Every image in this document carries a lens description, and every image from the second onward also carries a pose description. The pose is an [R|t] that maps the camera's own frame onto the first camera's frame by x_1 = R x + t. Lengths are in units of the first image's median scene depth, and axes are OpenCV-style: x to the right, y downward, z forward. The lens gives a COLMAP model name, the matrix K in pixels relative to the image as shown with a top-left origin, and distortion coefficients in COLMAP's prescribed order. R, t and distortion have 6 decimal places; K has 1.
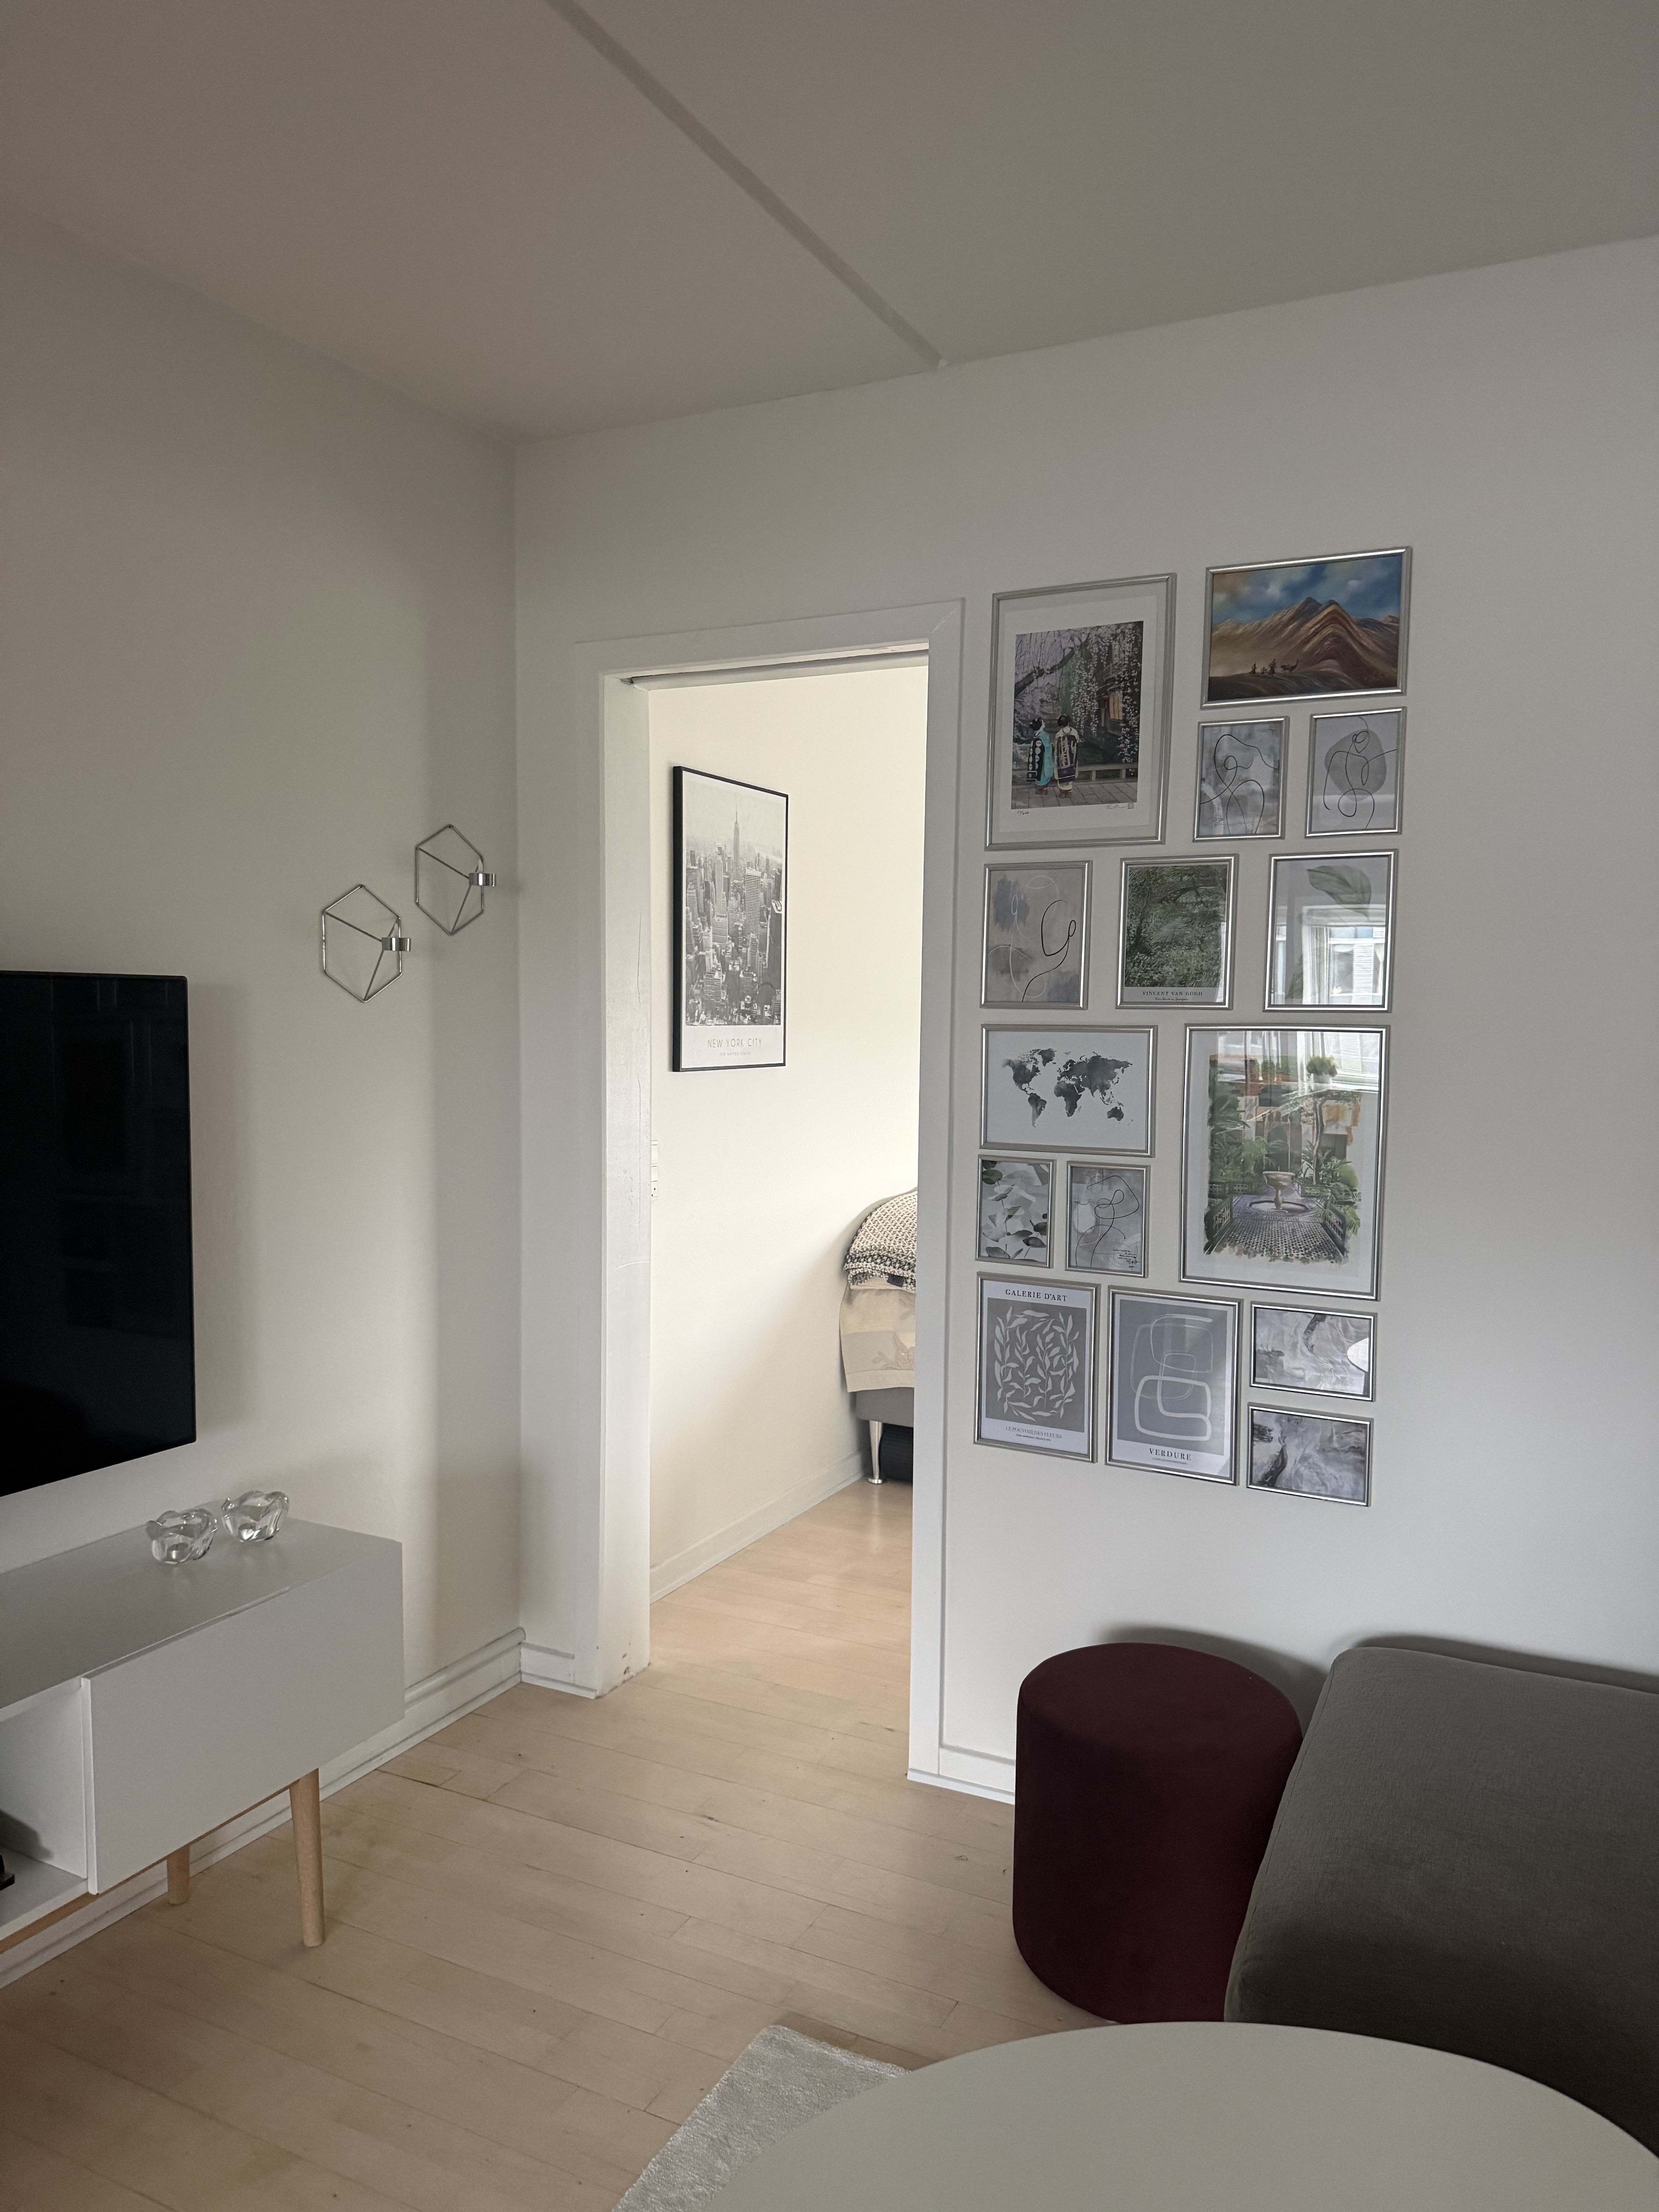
lens RADIAL K [[1576.7, 0, 837.2], [0, 1576.7, 1111.8], [0, 0, 1]] dist [0.055389, -0.022323]
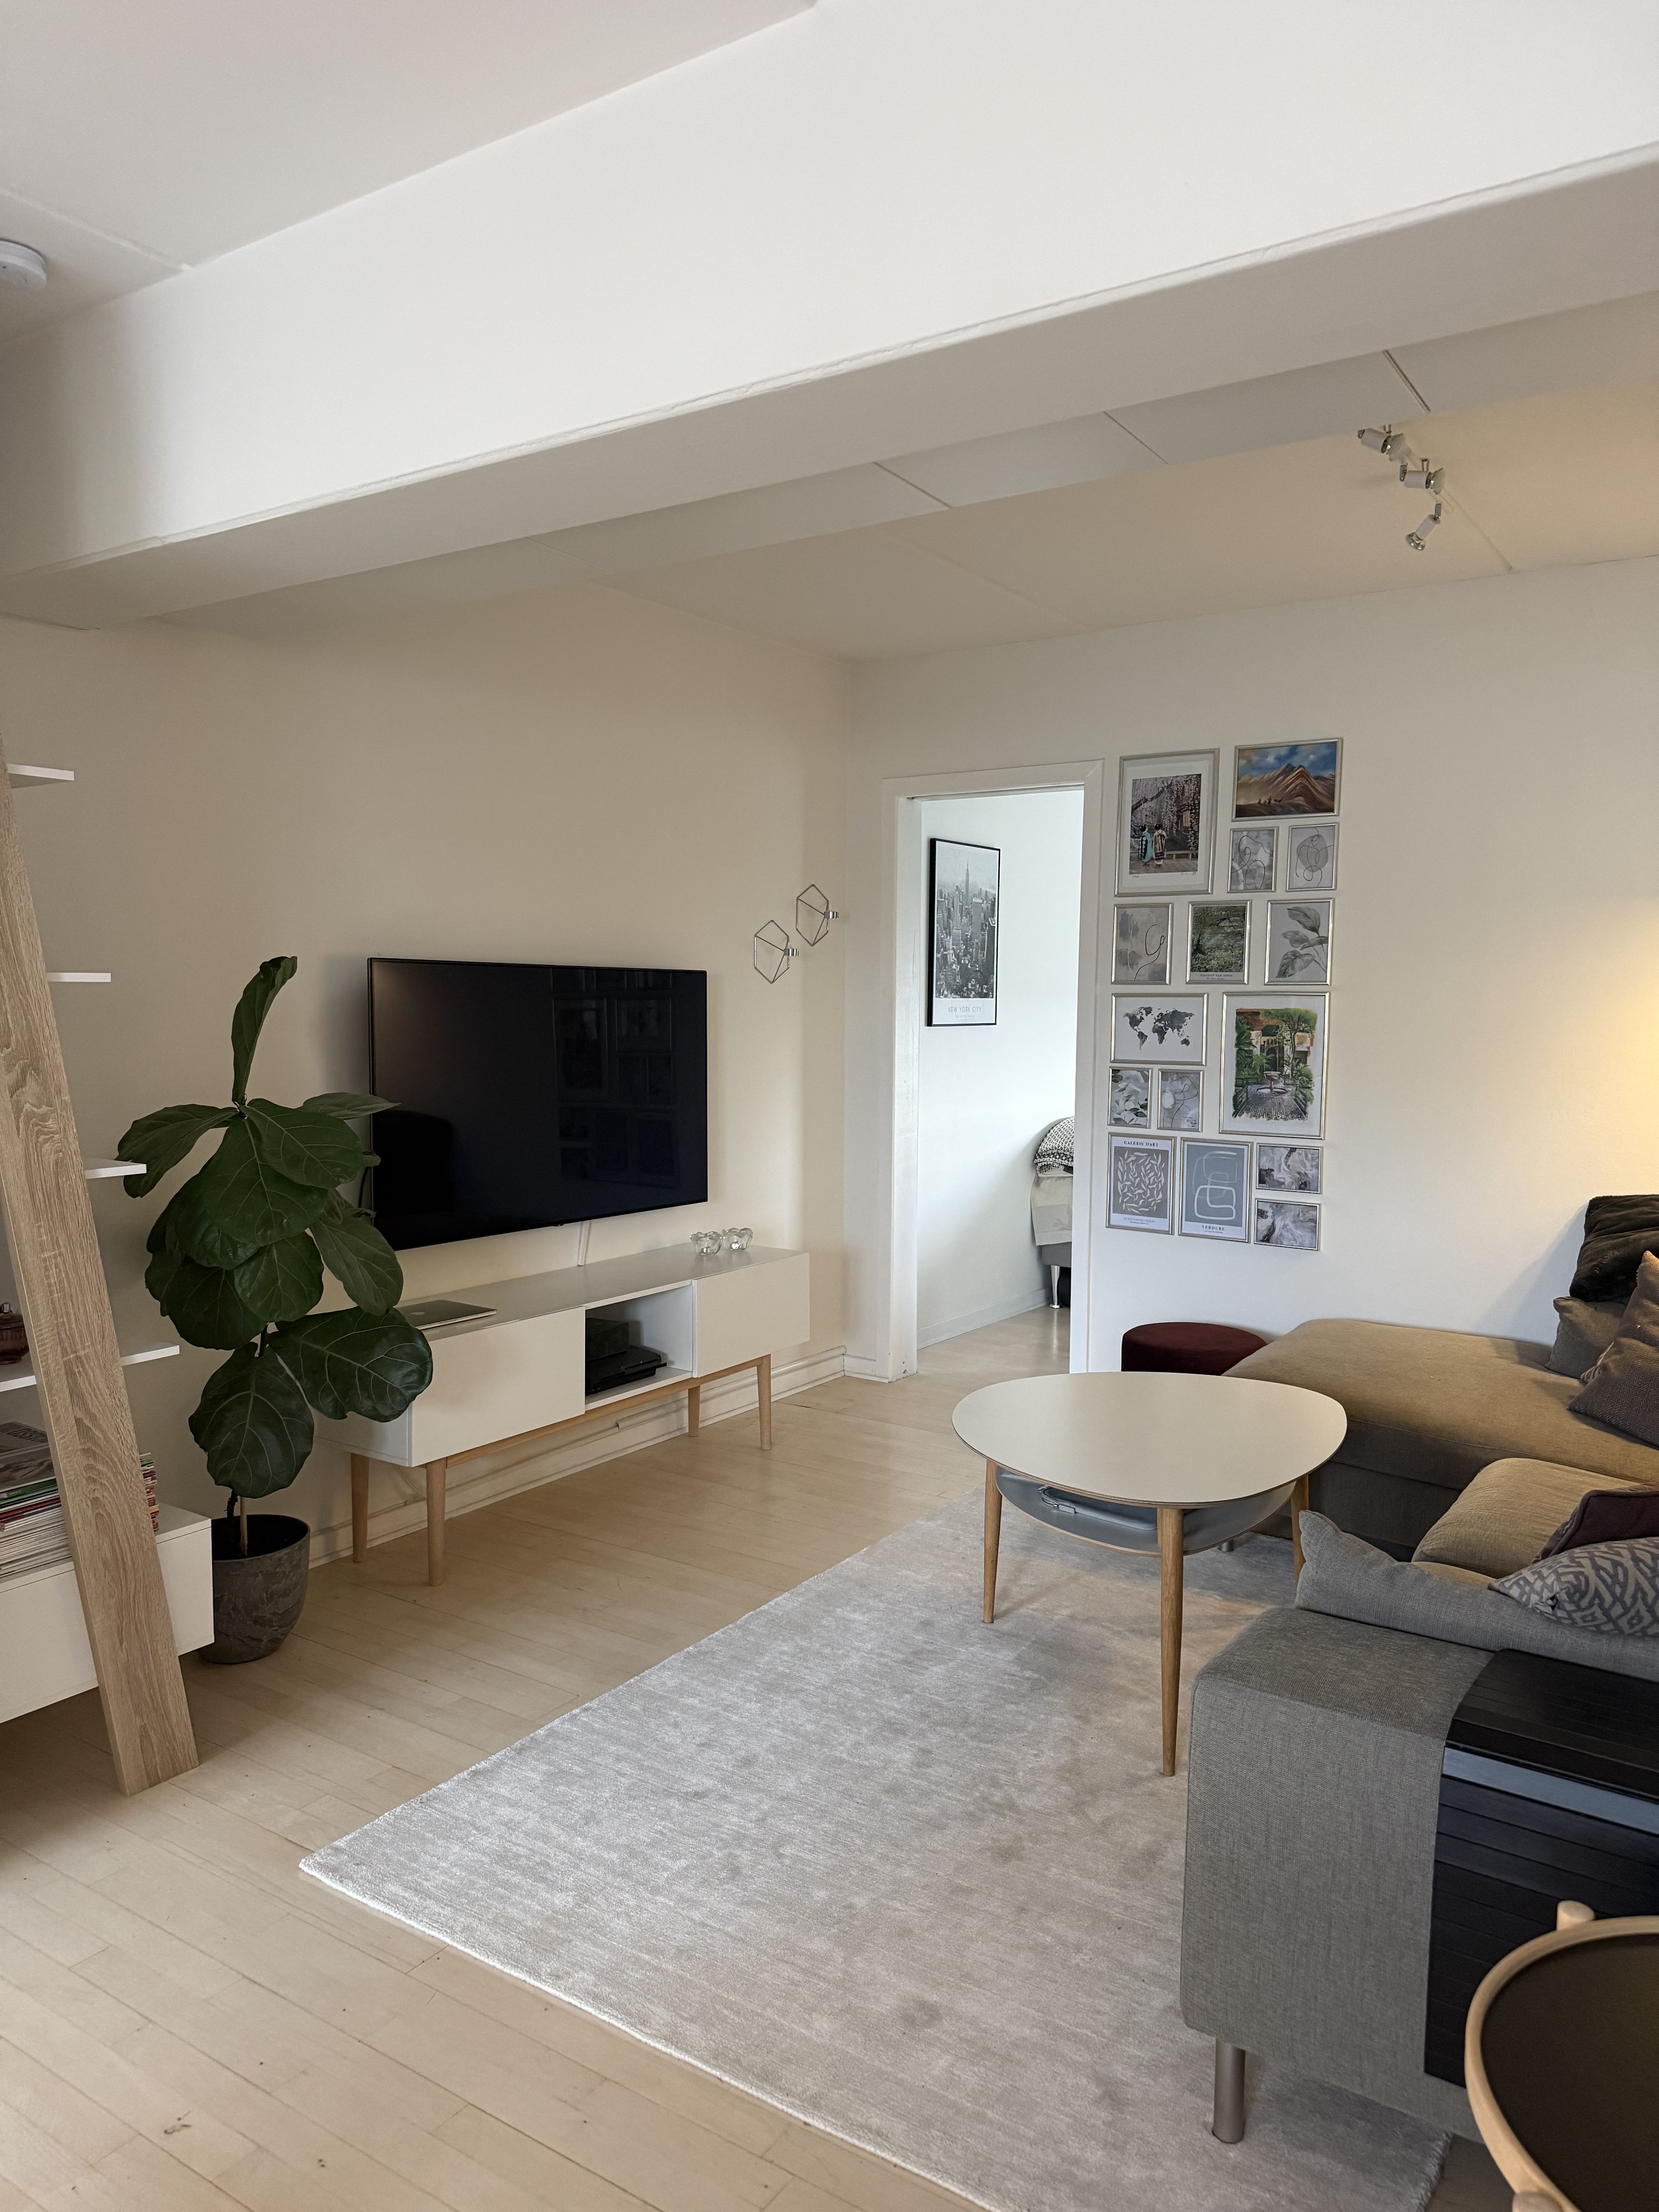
lens RADIAL K [[1576.7, 0, 800.5], [0, 1576.7, 1122.3], [0, 0, 1]] dist [0.055389, -0.022323]
pose [[0.989563, 0.007915, -0.143882, 0.000286], [-0.005798, 0.999869, 0.015123, 0.068204], [0.143983, -0.014131, 0.989479, -0.862435]]
